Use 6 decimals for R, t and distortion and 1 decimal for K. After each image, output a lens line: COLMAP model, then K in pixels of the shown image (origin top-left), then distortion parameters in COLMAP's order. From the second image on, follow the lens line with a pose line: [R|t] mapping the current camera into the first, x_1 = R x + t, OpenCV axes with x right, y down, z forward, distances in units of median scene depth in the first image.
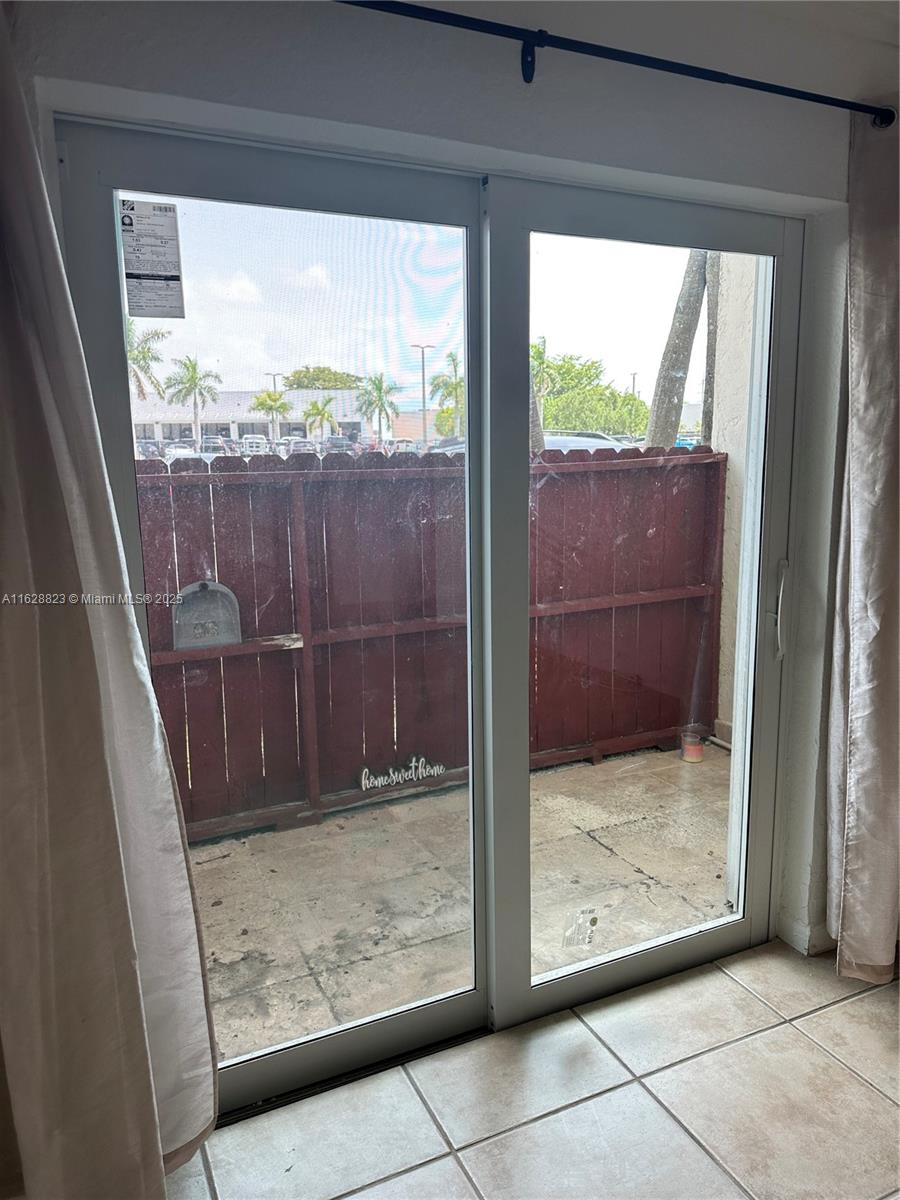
lens RADIAL K [[843.4, 0, 450.0], [0, 843.4, 600.0], [0, 0, 1]] dist [0.089392, -0.119212]
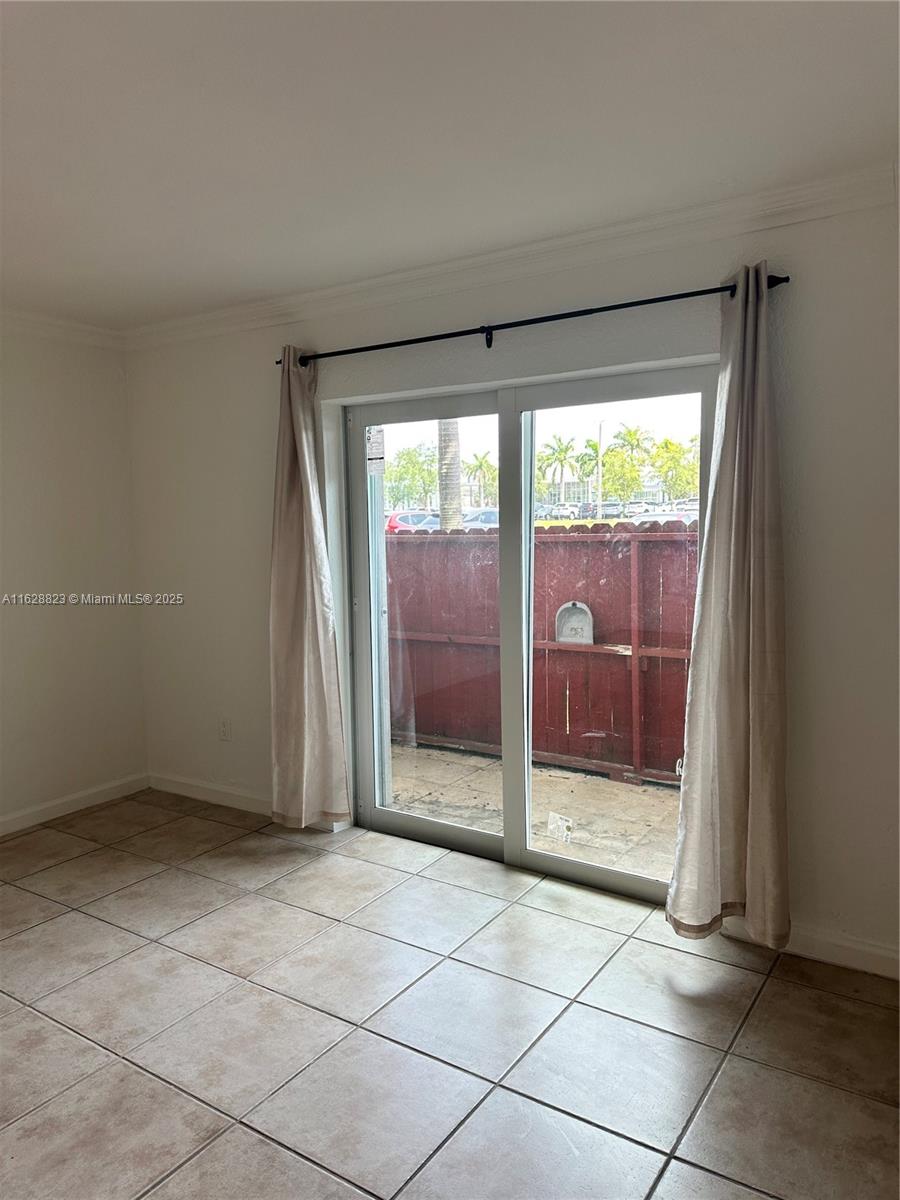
lens RADIAL K [[843.4, 0, 450.0], [0, 843.4, 600.0], [0, 0, 1]] dist [0.089392, -0.119212]
pose [[0.514399, 0.094402, -0.852339, 1.343116], [-0.142712, 0.989486, 0.023463, -0.041384], [0.845593, 0.109570, 0.522463, -0.037001]]
